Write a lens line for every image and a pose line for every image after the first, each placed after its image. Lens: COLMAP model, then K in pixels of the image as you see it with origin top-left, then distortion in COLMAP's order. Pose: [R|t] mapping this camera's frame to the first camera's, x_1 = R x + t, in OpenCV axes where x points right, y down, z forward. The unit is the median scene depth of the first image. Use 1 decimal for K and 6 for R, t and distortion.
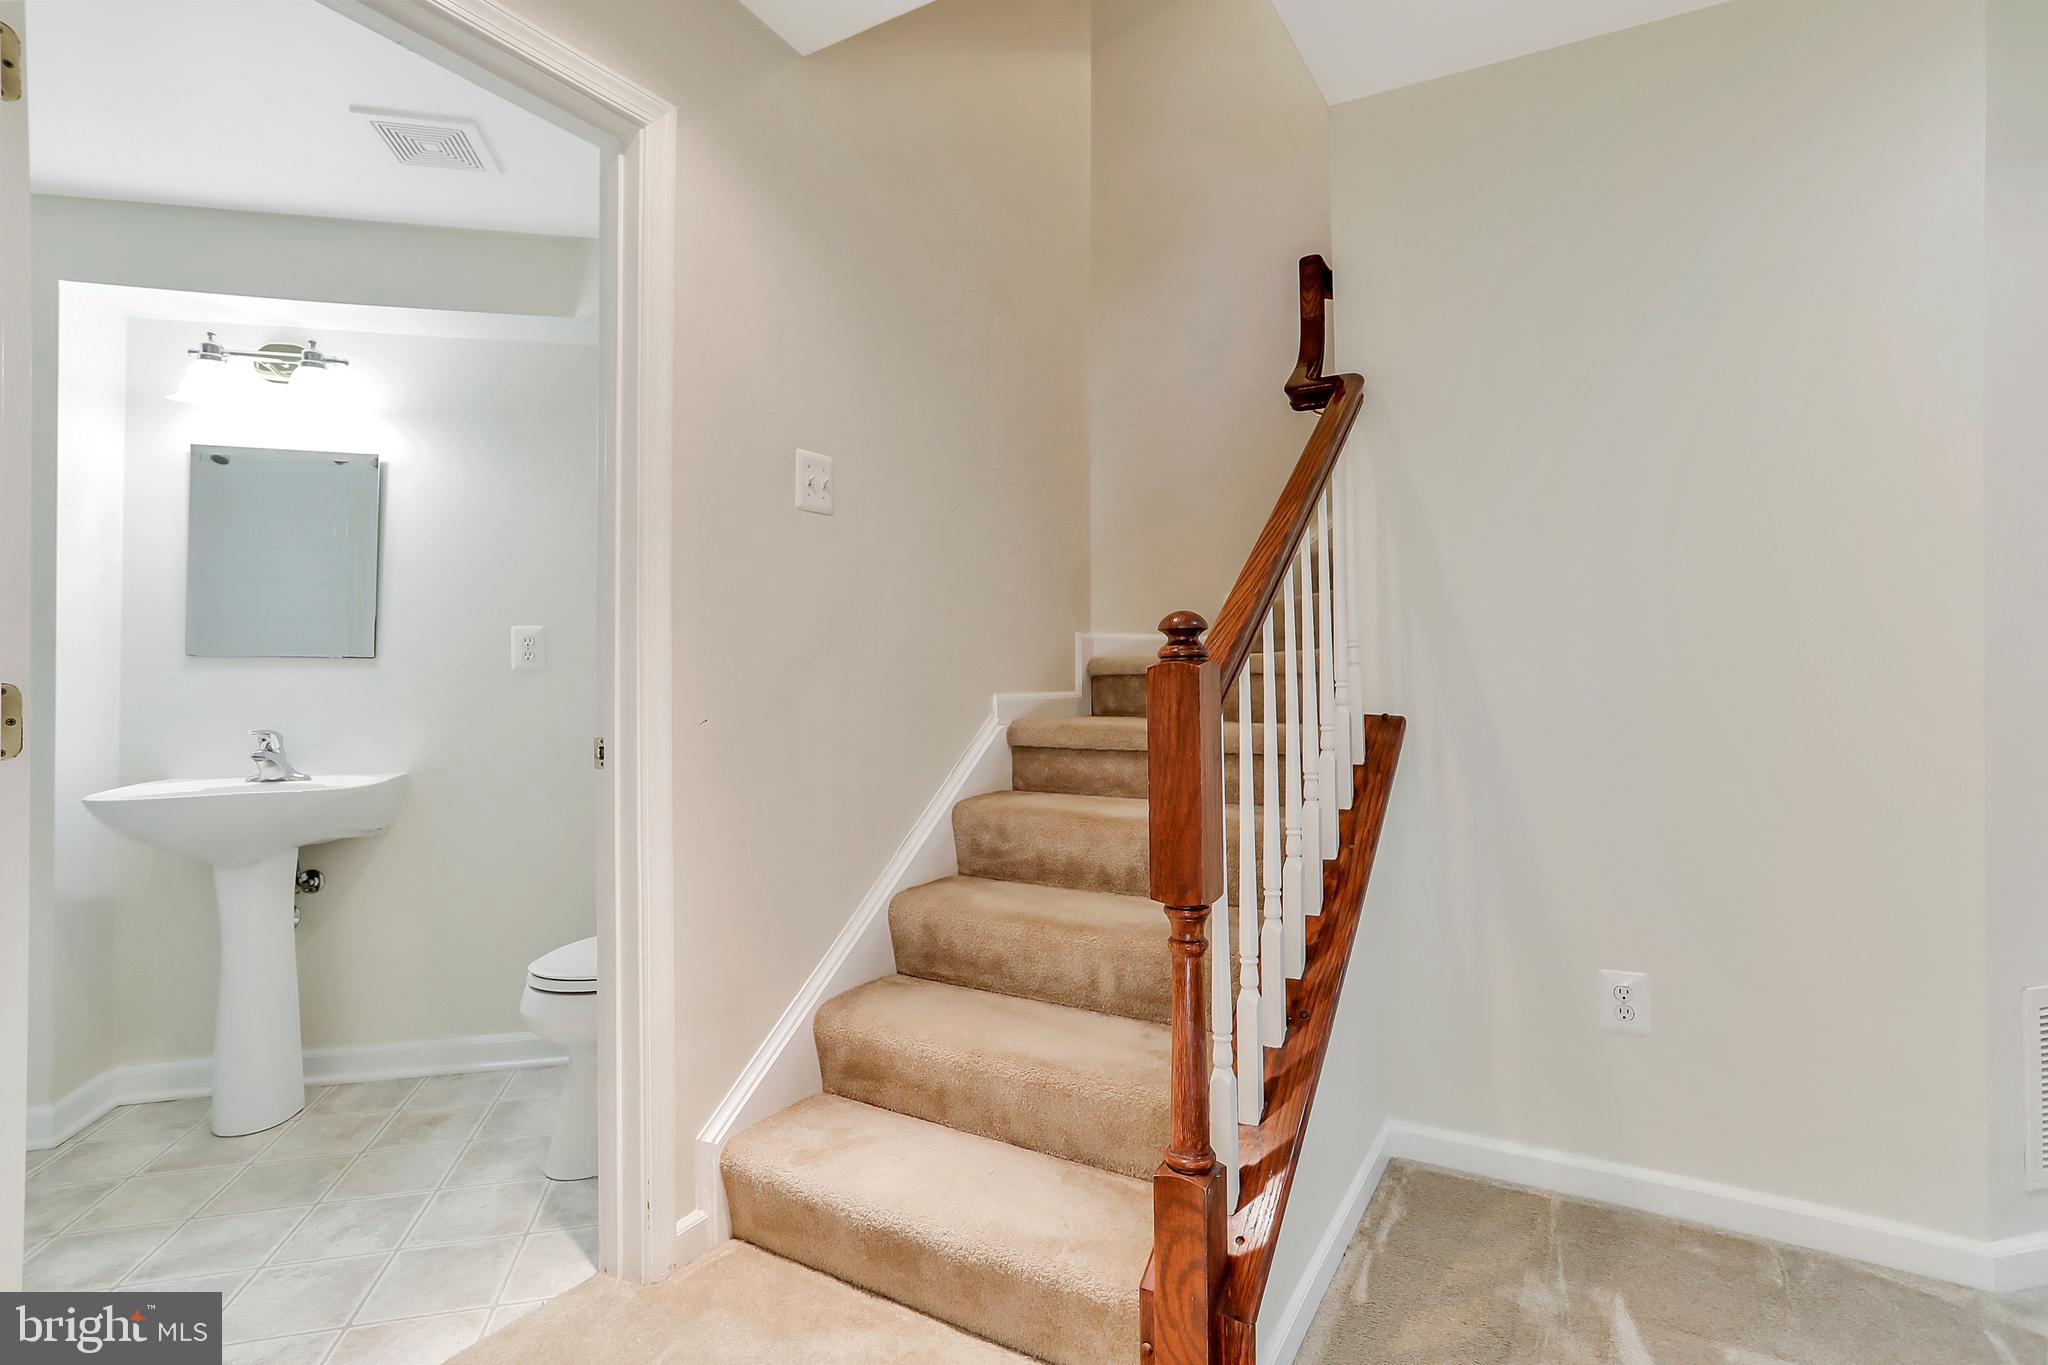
lens RADIAL K [[1001.8, 0, 1018.9], [0, 1001.8, 677.5], [0, 0, 1]] dist [-0.018829, 0.000030]
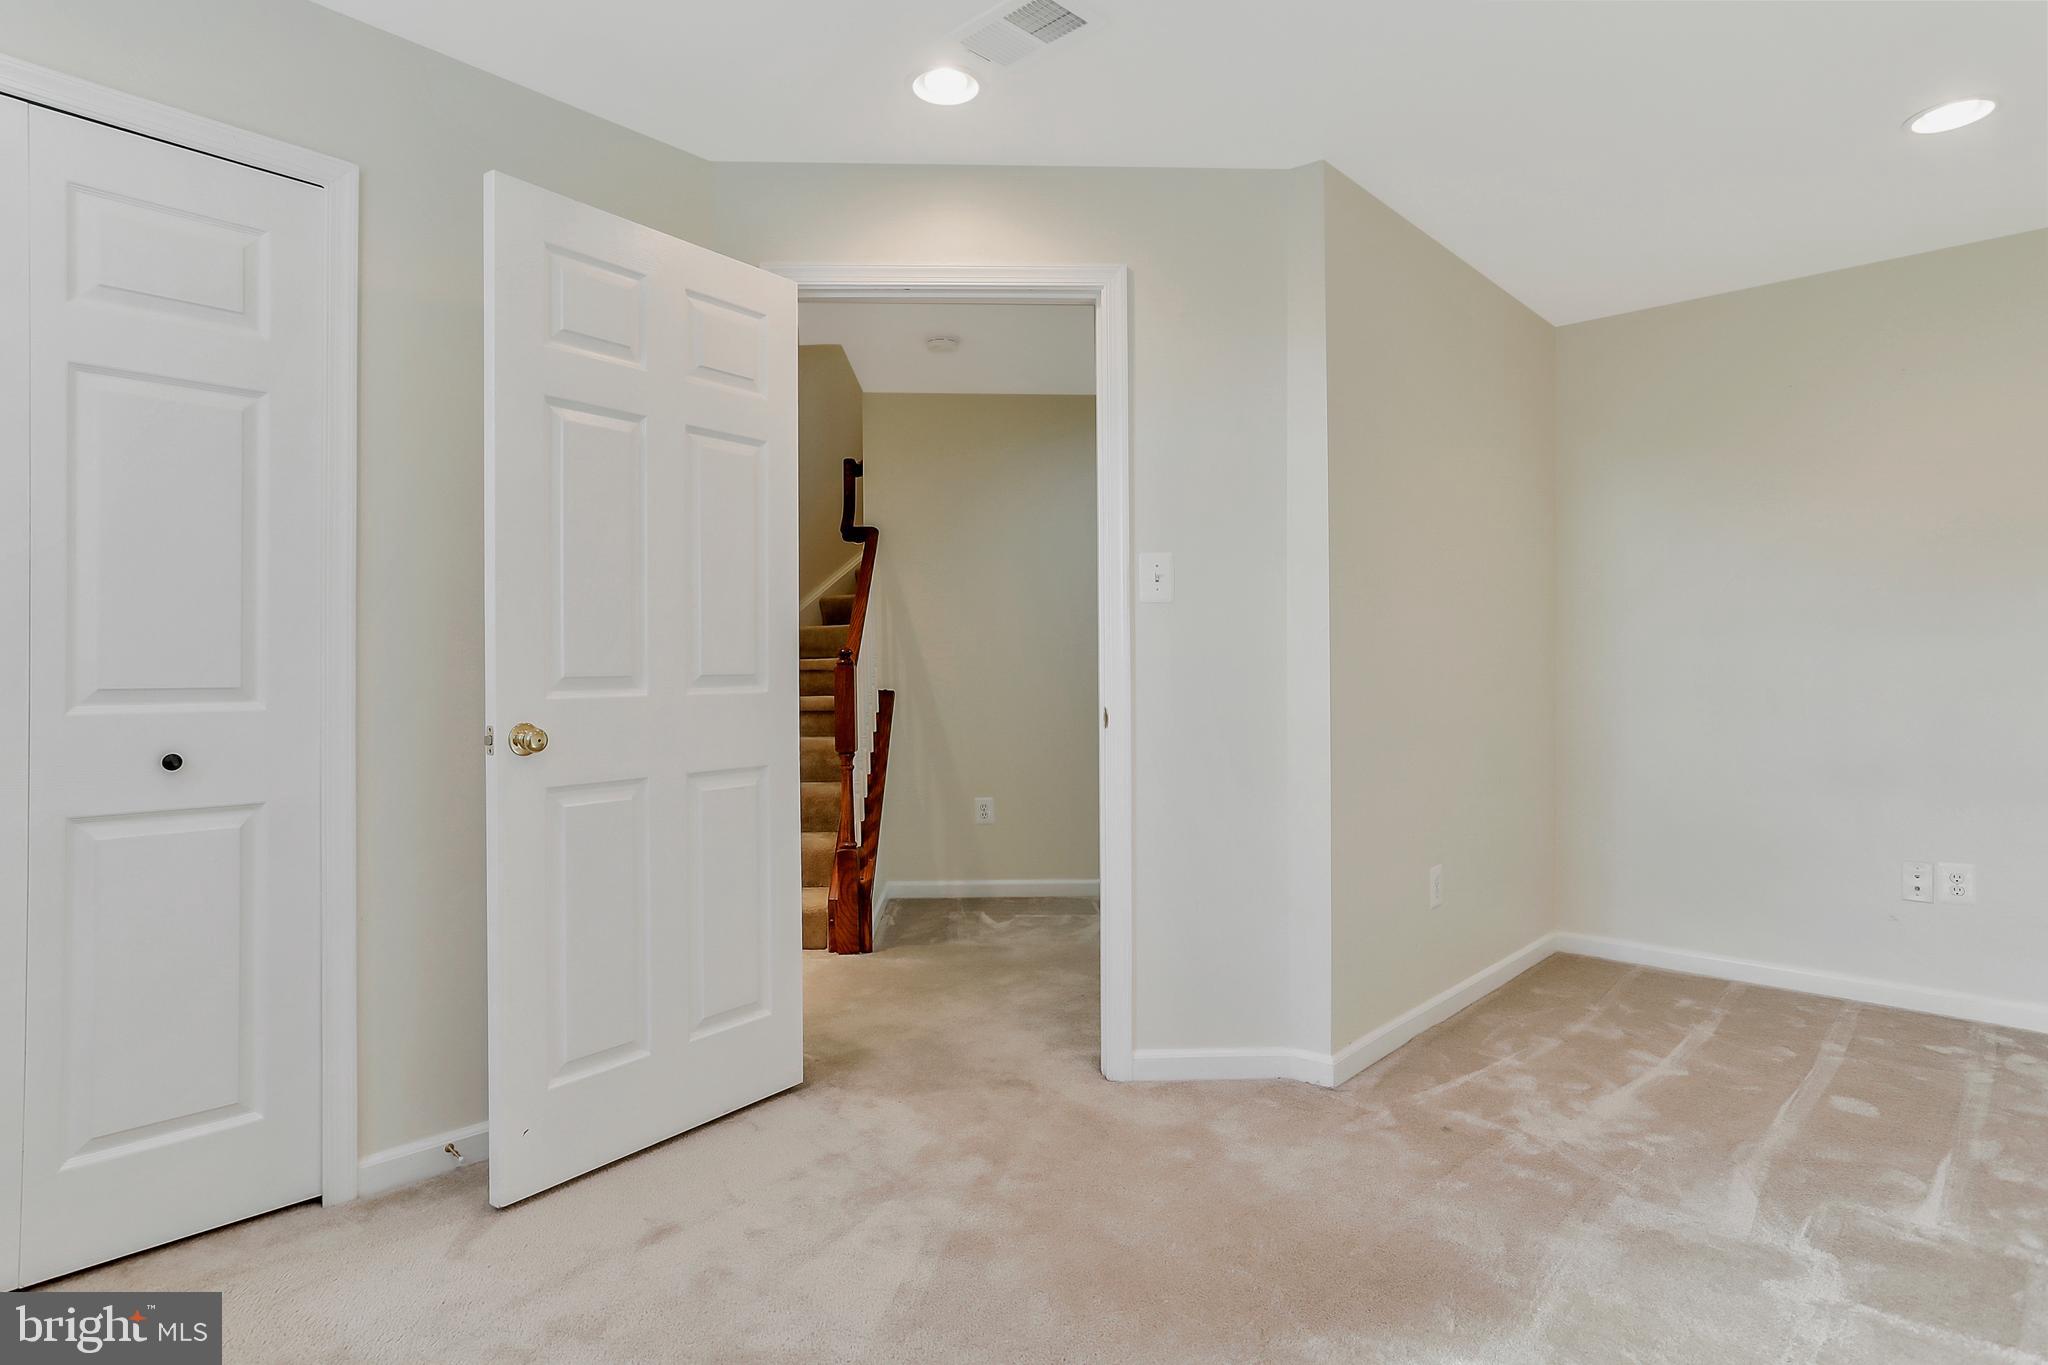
lens RADIAL K [[1145.2, 0, 1026.8], [0, 1145.2, 677.9], [0, 0, 1]] dist [-0.004134, -0.000308]
pose [[0.839503, -0.000039, 0.543355, -0.709592], [-0.003969, 0.999973, 0.006204, -0.003963], [-0.543341, -0.007365, 0.839480, -1.210065]]
